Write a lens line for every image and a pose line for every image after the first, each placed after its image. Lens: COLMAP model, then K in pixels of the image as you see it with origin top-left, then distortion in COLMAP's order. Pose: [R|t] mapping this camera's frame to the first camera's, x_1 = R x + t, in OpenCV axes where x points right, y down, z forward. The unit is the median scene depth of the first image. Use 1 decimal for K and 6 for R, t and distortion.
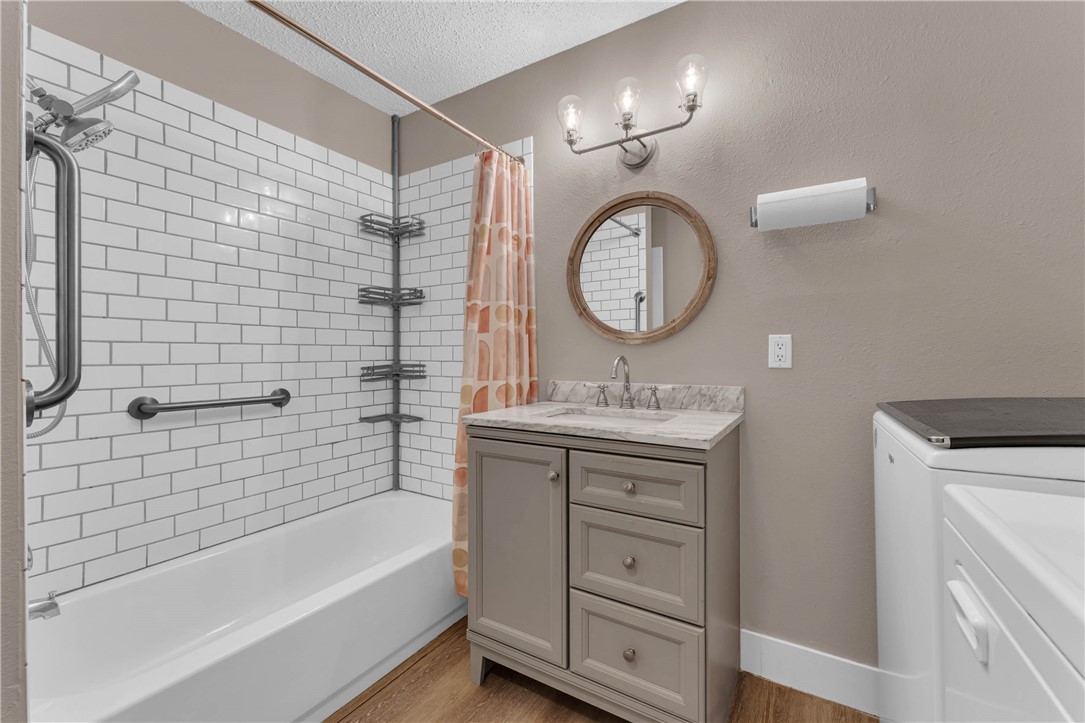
lens RADIAL K [[441.5, 0, 562.9], [0, 441.5, 355.7], [0, 0, 1]] dist [-0.001713, -0.000055]
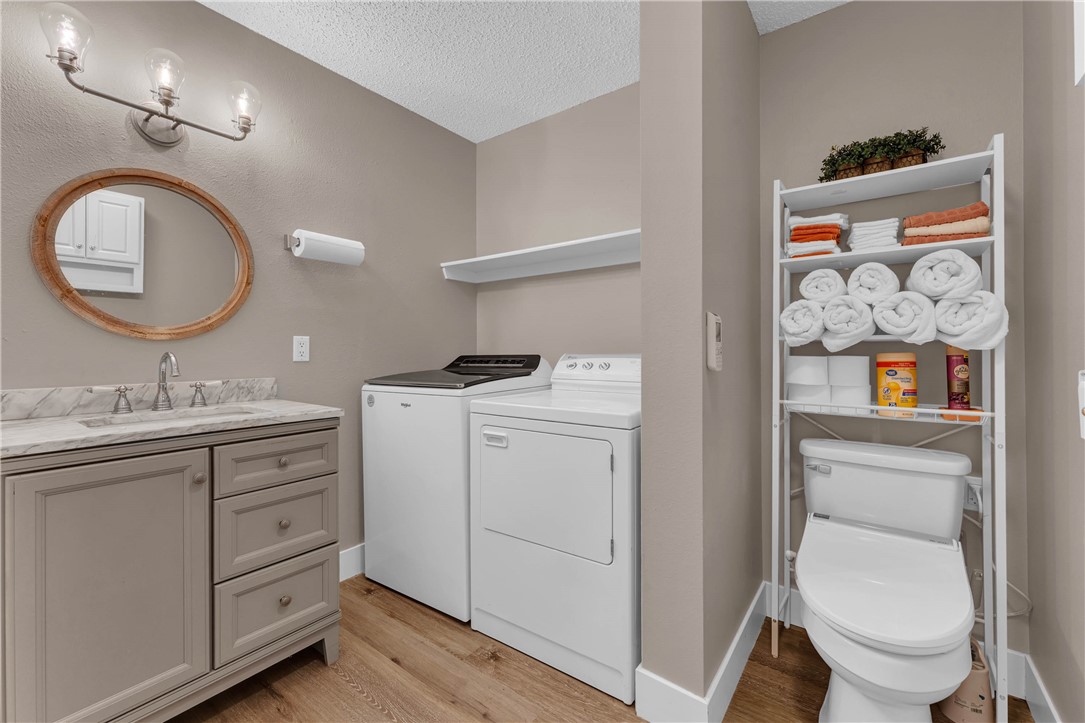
lens RADIAL K [[441.5, 0, 562.9], [0, 441.5, 355.7], [0, 0, 1]] dist [-0.001713, -0.000055]
pose [[0.065043, -0.008805, 0.997844, -0.770634], [0.003320, 0.999957, 0.008607, 0.002061], [-0.997877, 0.002753, 0.065070, 0.128523]]
